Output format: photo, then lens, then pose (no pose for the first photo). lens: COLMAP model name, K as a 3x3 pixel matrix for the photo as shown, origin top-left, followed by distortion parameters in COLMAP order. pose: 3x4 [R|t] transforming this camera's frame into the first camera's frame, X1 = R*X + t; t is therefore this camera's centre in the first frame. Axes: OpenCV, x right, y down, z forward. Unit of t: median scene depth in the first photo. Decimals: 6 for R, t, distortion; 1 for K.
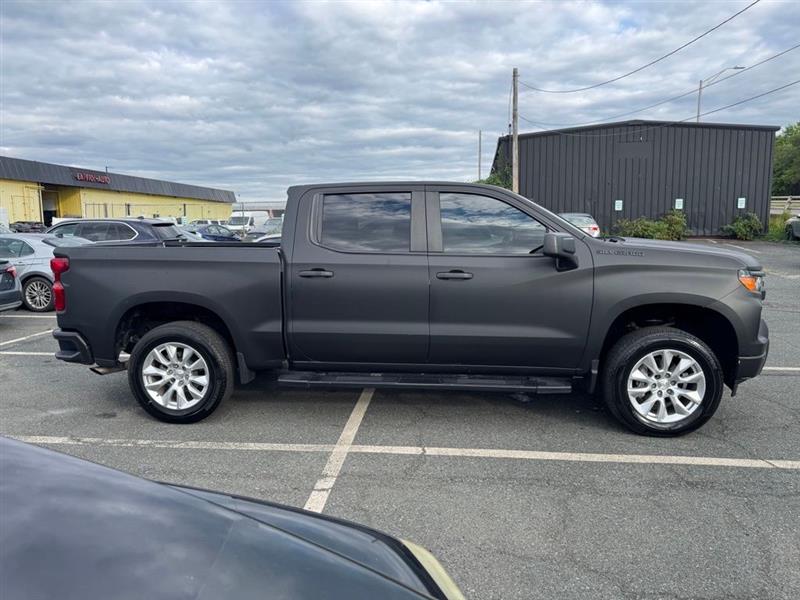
lens RADIAL K [[562.5, 0, 400.0], [0, 562.5, 300.0], [0, 0, 1]] dist [0.073021, -0.100688]
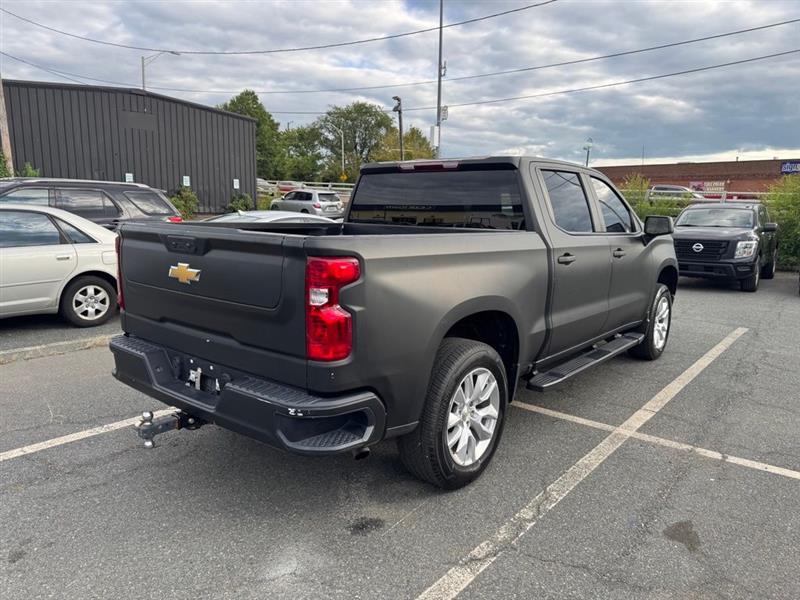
lens RADIAL K [[580.6, 0, 387.8], [0, 580.6, 288.9], [0, 0, 1]] dist [0.016150, 0.001987]
pose [[0.538373, -0.096147, 0.837204, -1.041912], [0.078105, 0.994887, 0.064030, -0.078778], [-0.839079, 0.030918, 0.543130, 0.697199]]
